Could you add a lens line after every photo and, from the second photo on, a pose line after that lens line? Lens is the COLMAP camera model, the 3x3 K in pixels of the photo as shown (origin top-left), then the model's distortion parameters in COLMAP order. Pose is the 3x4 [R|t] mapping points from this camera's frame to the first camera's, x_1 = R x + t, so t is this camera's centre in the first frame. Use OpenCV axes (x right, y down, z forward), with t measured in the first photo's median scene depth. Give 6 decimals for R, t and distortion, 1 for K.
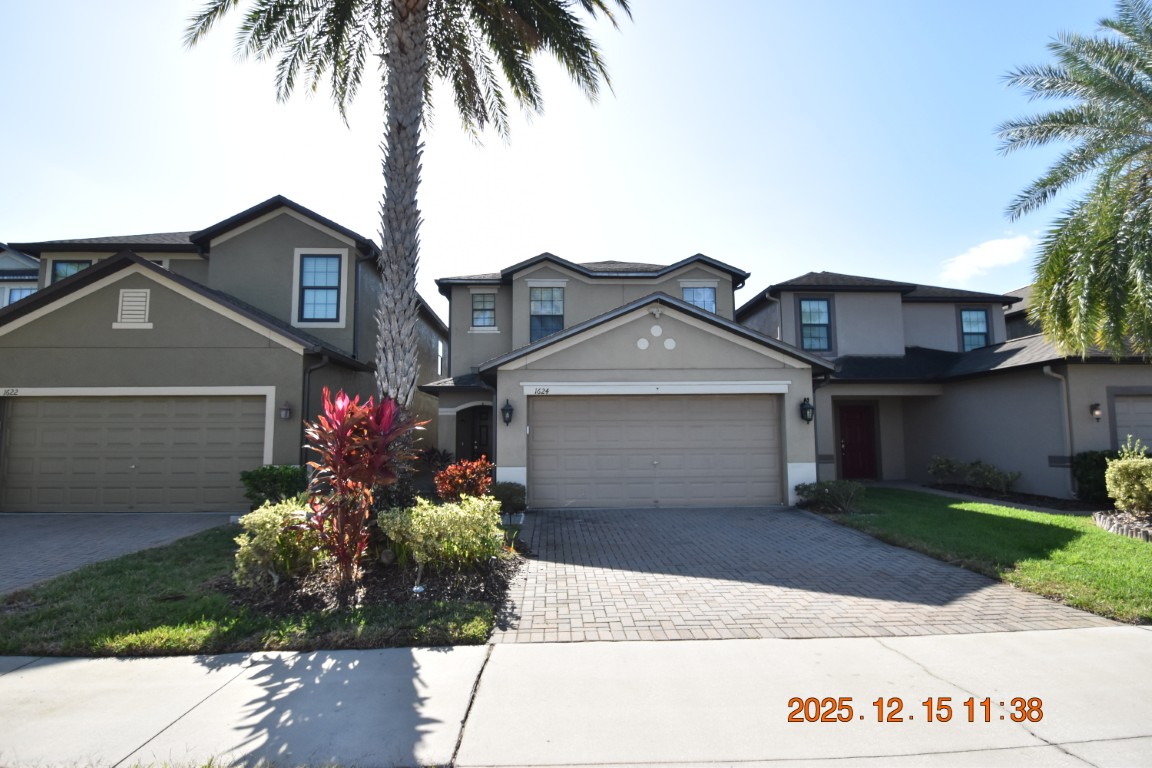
lens RADIAL K [[558.1, 0, 573.9], [0, 558.1, 385.5], [0, 0, 1]] dist [-0.004510, -0.000239]
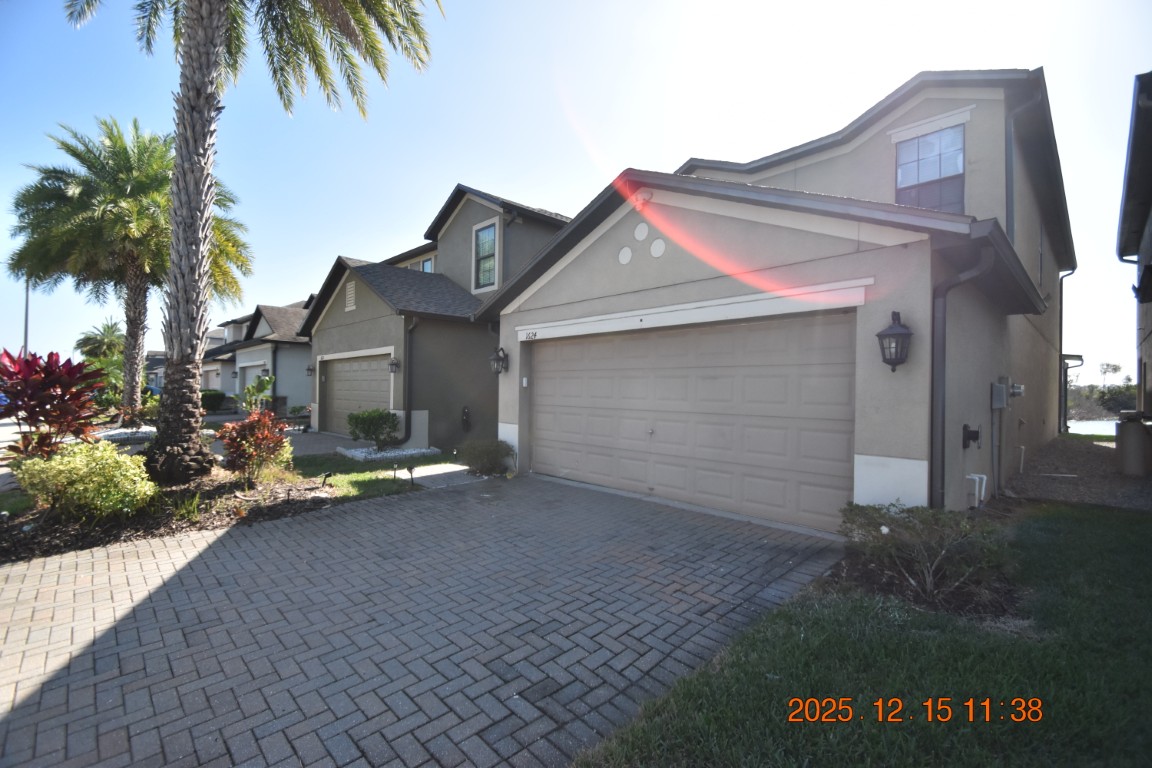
lens RADIAL K [[499.9, 0, 576.8], [0, 499.9, 383.0], [0, 0, 1]] dist [-0.008314, -0.002905]
pose [[0.665258, 0.006333, -0.746587, 0.536588], [0.062028, 0.996038, 0.063720, 0.036729], [0.744033, -0.088699, 0.662229, 0.543382]]
